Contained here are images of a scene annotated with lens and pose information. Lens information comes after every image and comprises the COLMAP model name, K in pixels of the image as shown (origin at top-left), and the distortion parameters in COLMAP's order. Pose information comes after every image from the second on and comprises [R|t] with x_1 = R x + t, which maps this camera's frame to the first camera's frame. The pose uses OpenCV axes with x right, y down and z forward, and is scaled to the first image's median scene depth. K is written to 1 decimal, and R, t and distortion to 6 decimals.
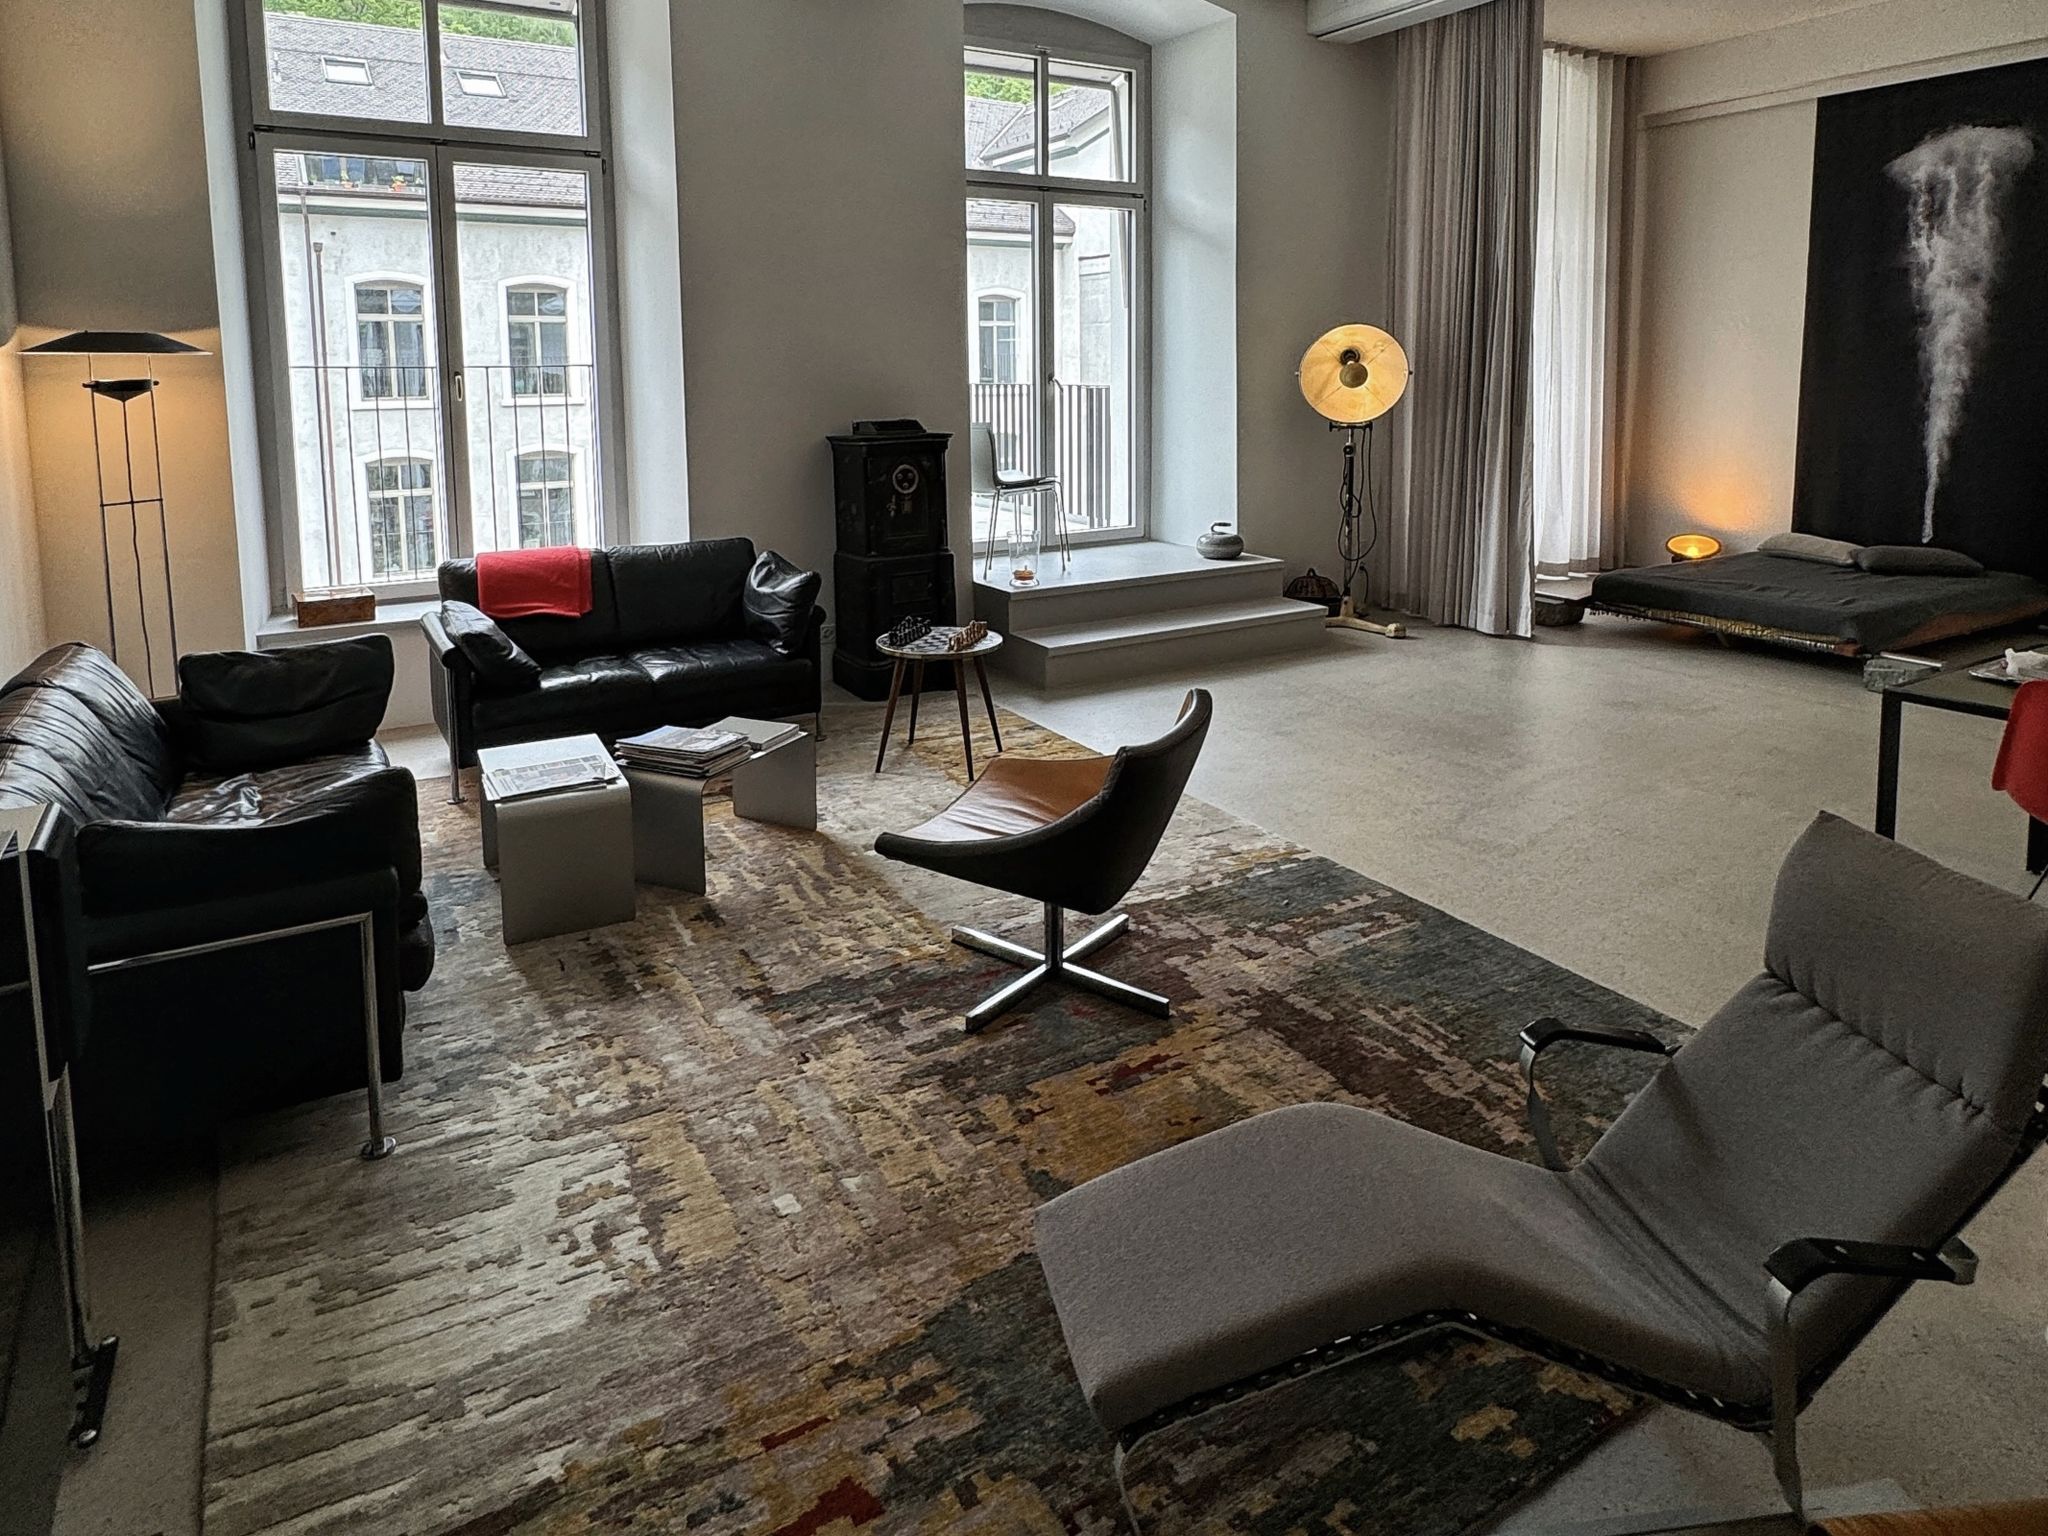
lens RADIAL K [[1247.1, 0, 1024.0], [0, 1247.1, 768.0], [0, 0, 1]] dist [-0.002731, 0.001801]
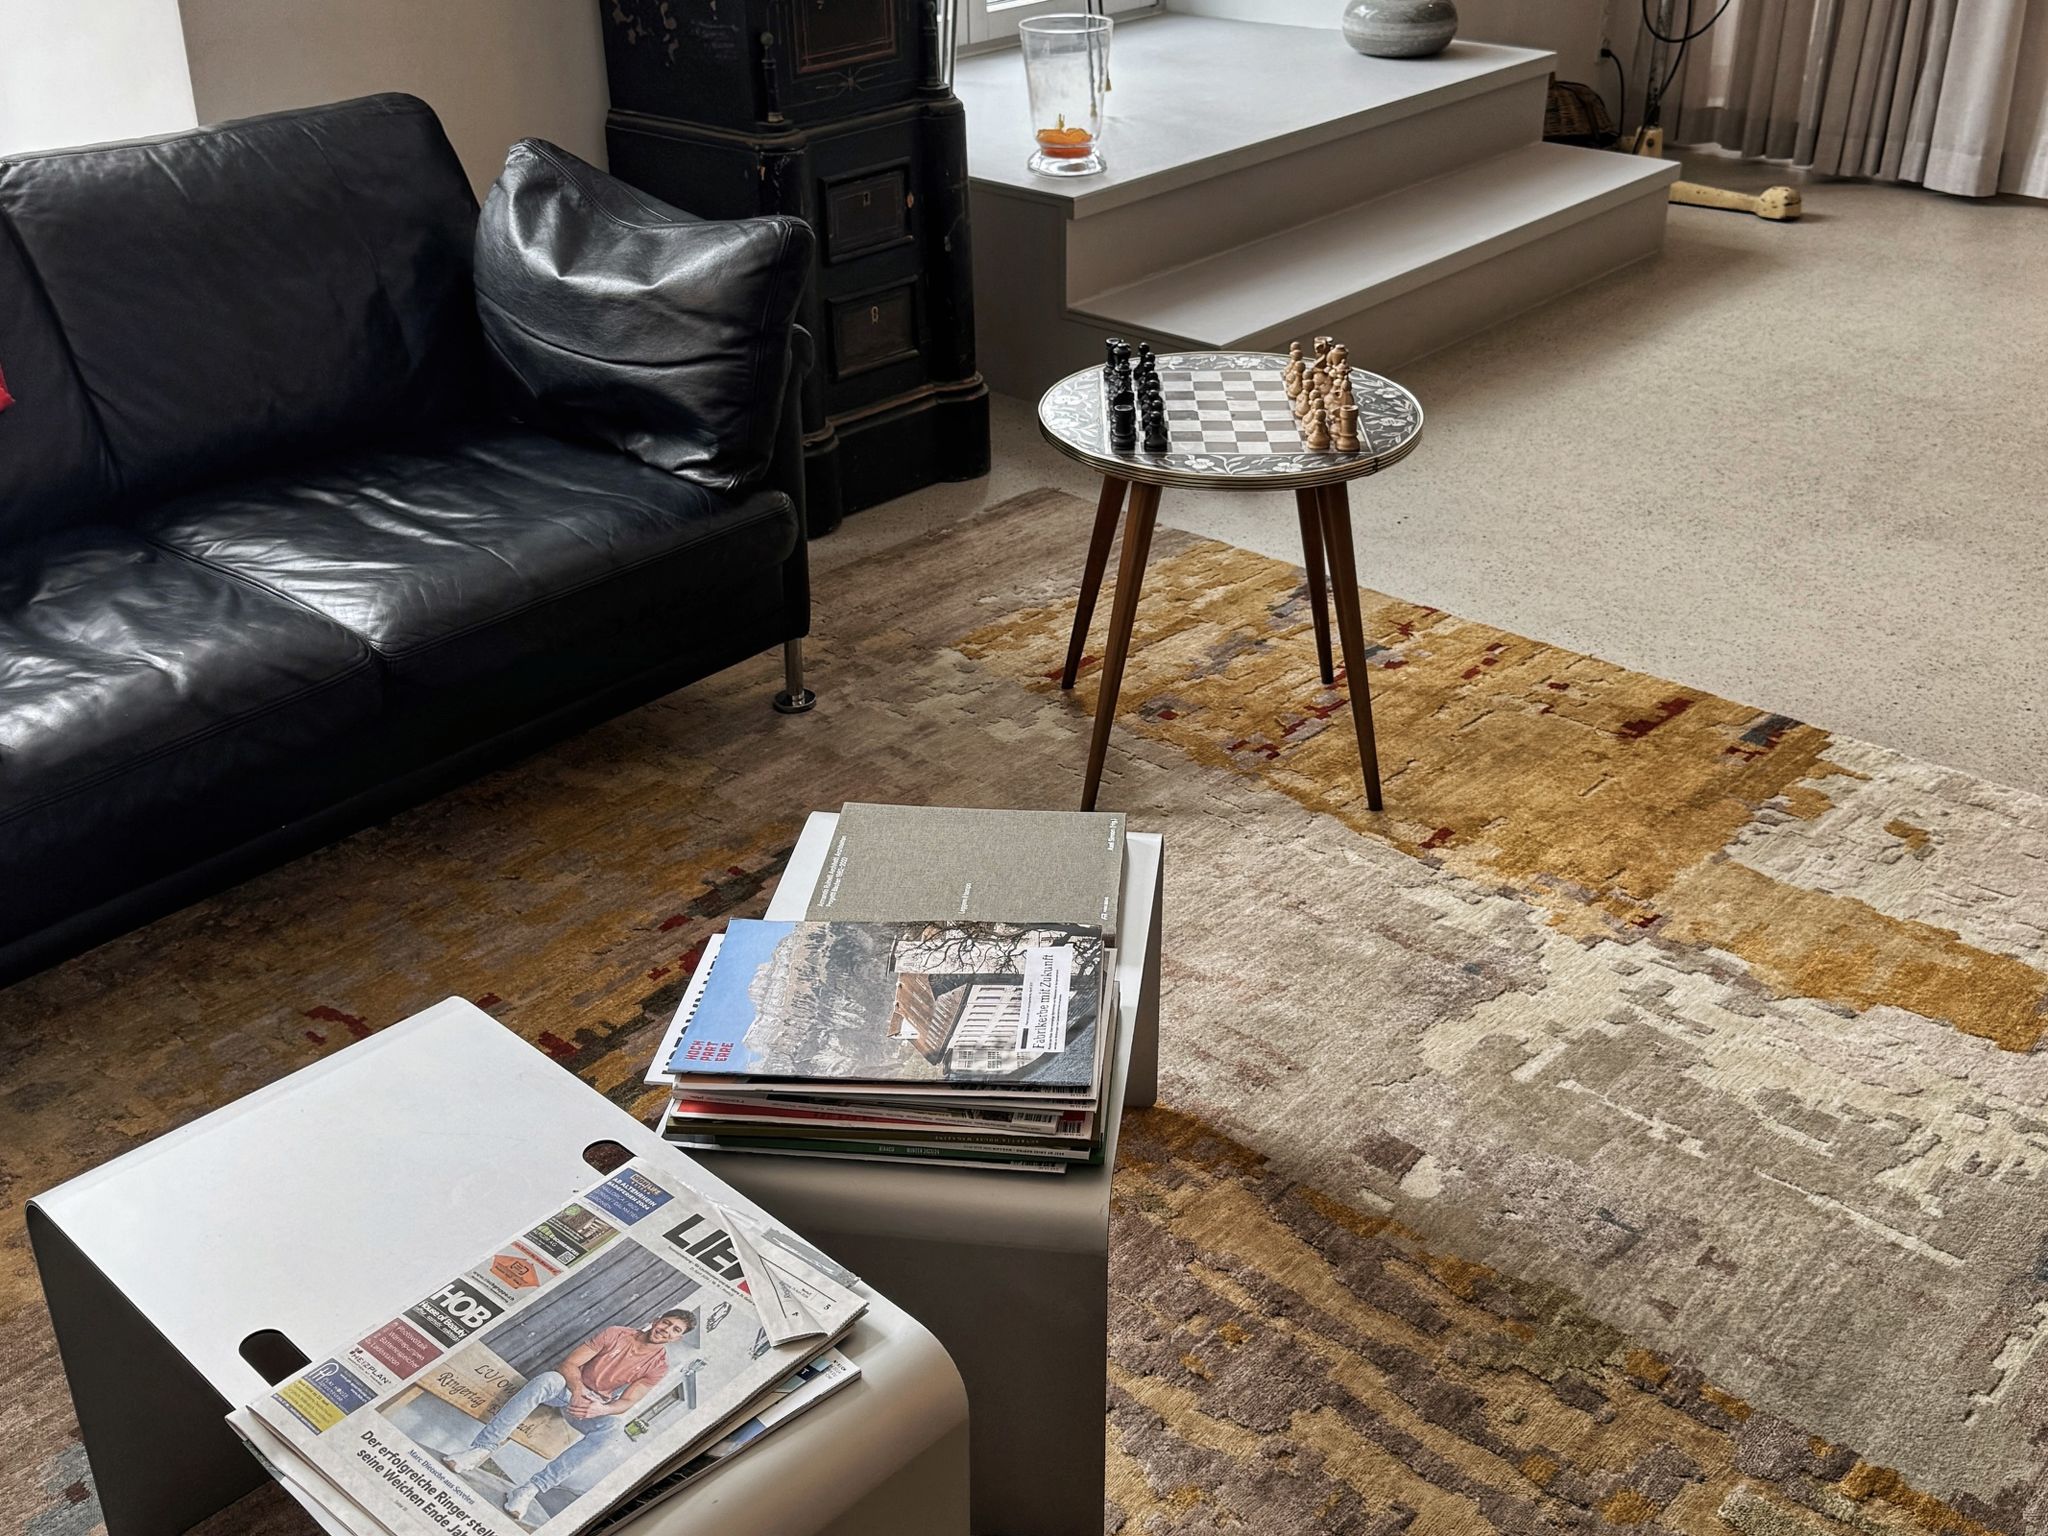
lens RADIAL K [[2125.8, 0, 1024.0], [0, 2125.8, 768.0], [0, 0, 1]] dist [0.048500, -0.020044]
pose [[0.942881, -0.154581, 0.295094, -0.227531], [0.099756, 0.976189, 0.192622, -0.093725], [-0.317844, -0.152182, 0.935851, 0.363691]]
